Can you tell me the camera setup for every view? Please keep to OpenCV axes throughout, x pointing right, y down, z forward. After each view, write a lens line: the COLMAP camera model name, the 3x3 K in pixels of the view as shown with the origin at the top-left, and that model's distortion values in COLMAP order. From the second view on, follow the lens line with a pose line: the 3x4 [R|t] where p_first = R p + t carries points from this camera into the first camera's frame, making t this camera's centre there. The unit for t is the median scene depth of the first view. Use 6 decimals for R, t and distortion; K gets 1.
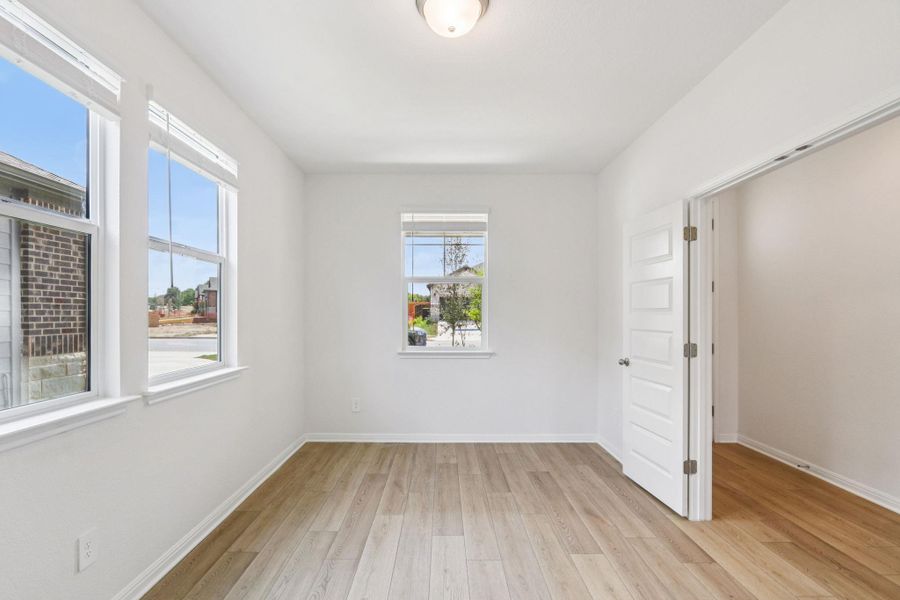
lens RADIAL K [[402.4, 0, 445.8], [0, 402.4, 318.6], [0, 0, 1]] dist [-0.016024, 0.000337]
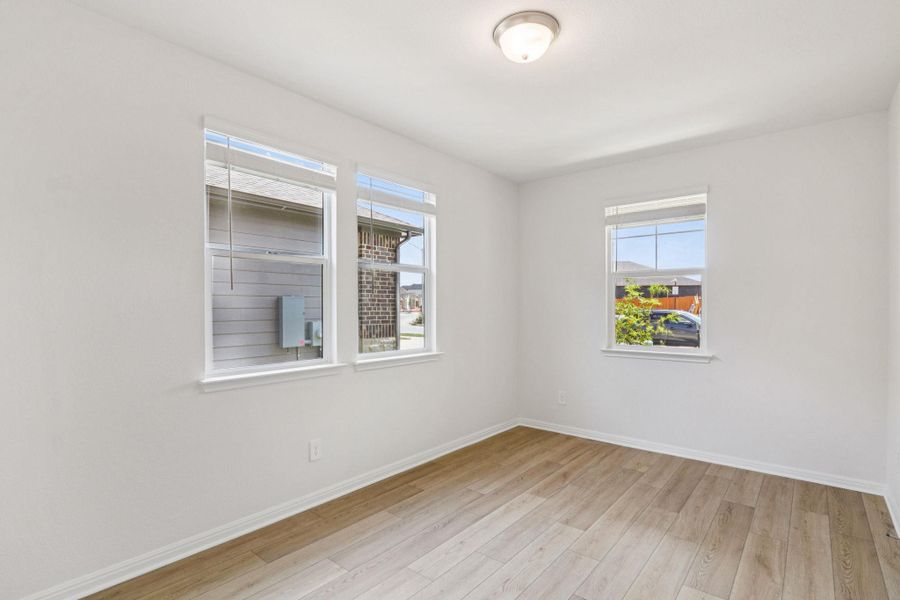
lens RADIAL K [[402.4, 0, 445.8], [0, 402.4, 318.6], [0, 0, 1]] dist [-0.016024, 0.000337]
pose [[0.789674, 0.013845, -0.613370, 0.210266], [-0.006291, 0.999876, 0.014469, -0.005036], [0.613494, -0.007567, 0.789663, -0.006999]]
